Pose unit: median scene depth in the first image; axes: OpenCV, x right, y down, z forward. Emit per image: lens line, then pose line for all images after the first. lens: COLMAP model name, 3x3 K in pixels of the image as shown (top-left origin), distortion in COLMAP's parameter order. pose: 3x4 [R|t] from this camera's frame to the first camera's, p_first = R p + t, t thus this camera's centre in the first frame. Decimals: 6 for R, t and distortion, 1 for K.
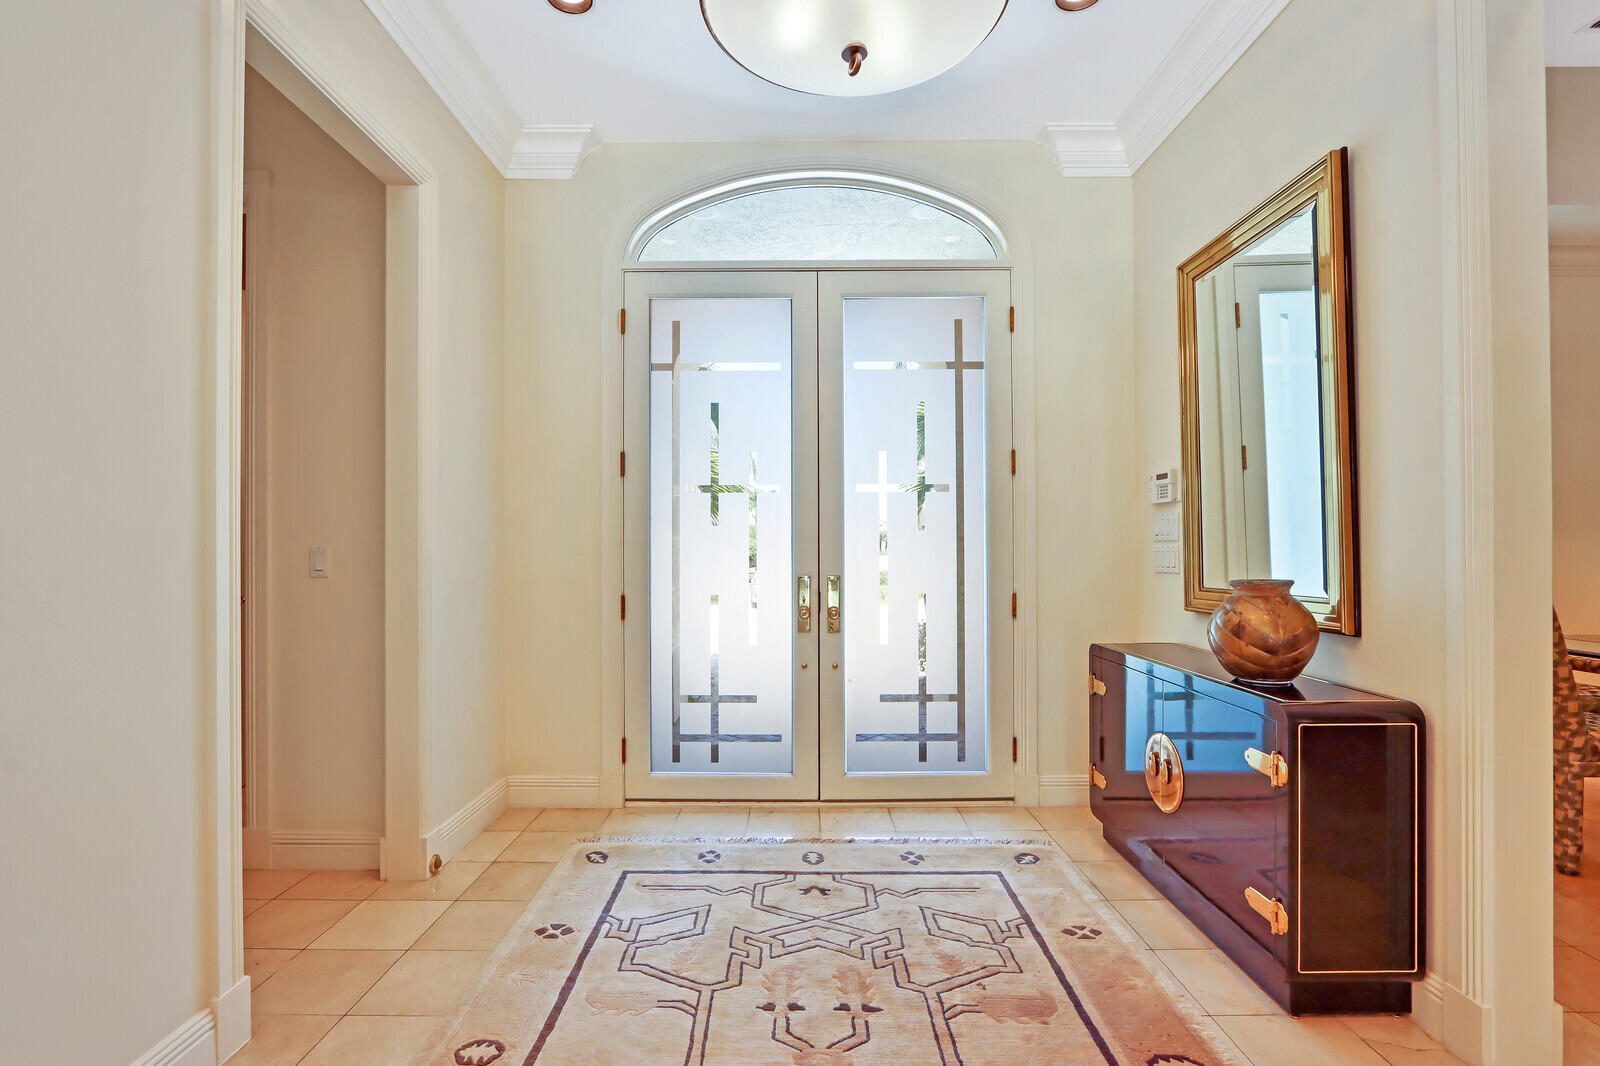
lens RADIAL K [[756.1, 0, 793.4], [0, 756.1, 561.4], [0, 0, 1]] dist [-0.021004, -0.000315]
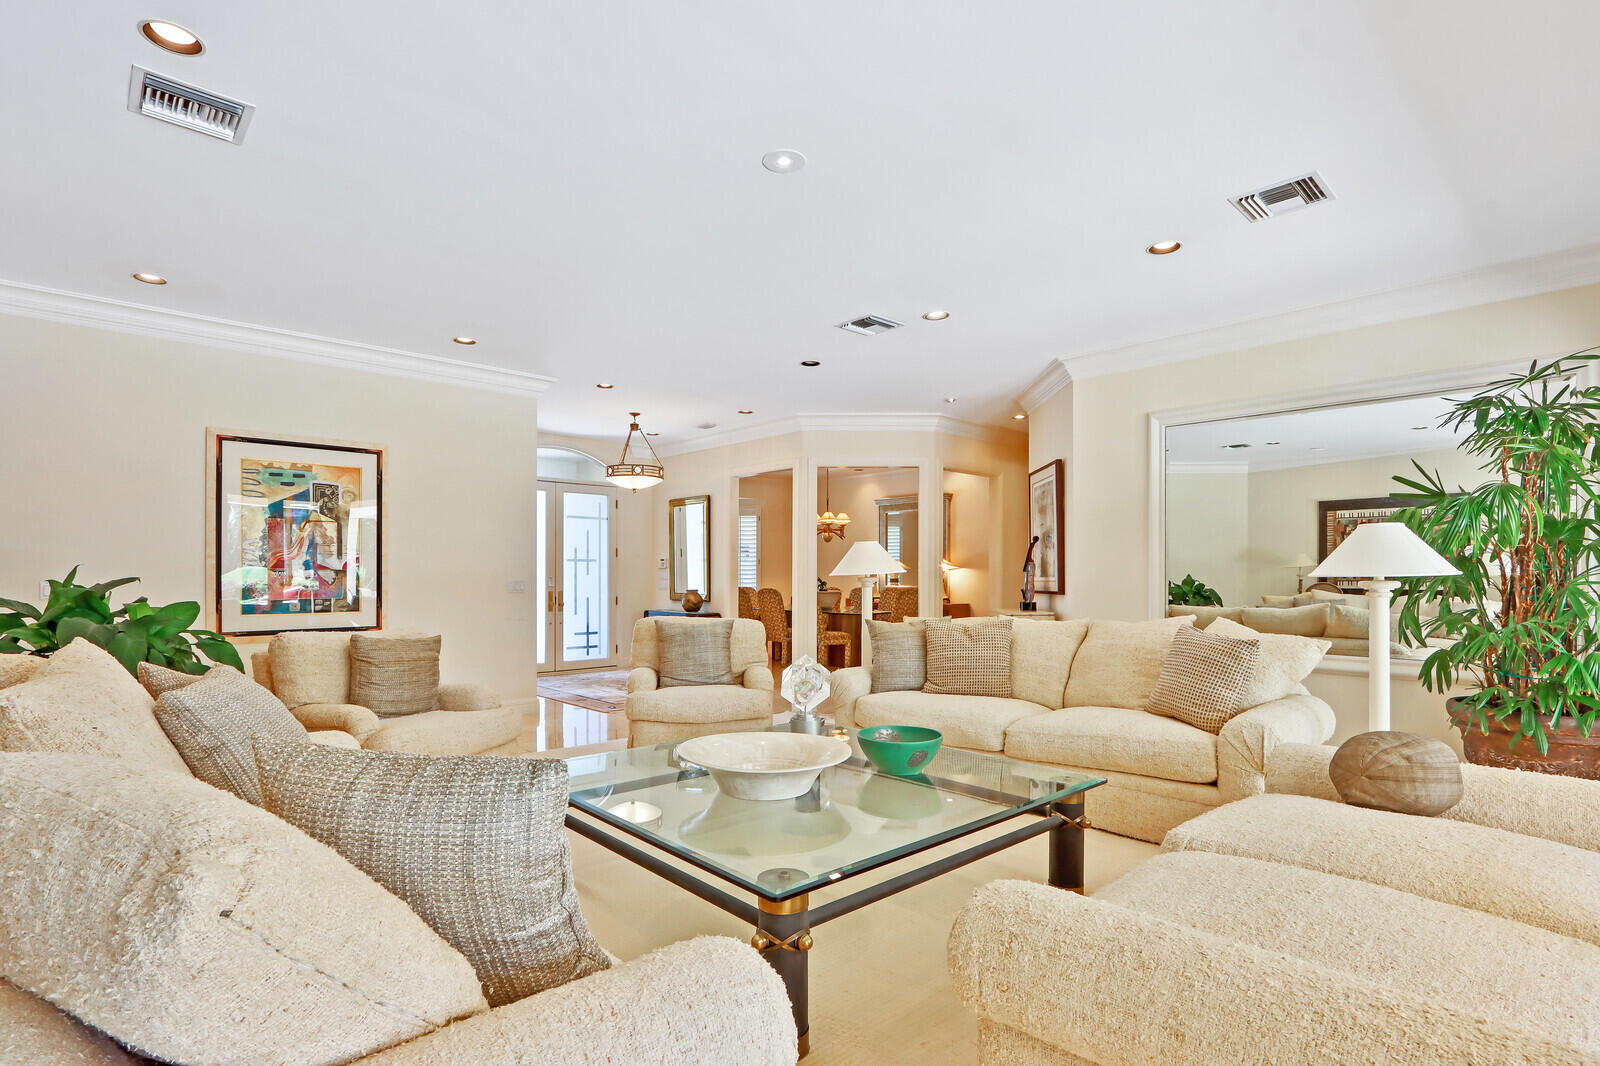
lens RADIAL K [[751.4, 0, 800.6], [0, 751.4, 571.0], [0, 0, 1]] dist [-0.016843, 0.000666]
pose [[0.728843, 0.012888, 0.684560, -1.772797], [0.002605, 0.999763, -0.021596, 0.012191], [-0.684676, 0.017523, 0.728636, -2.431782]]
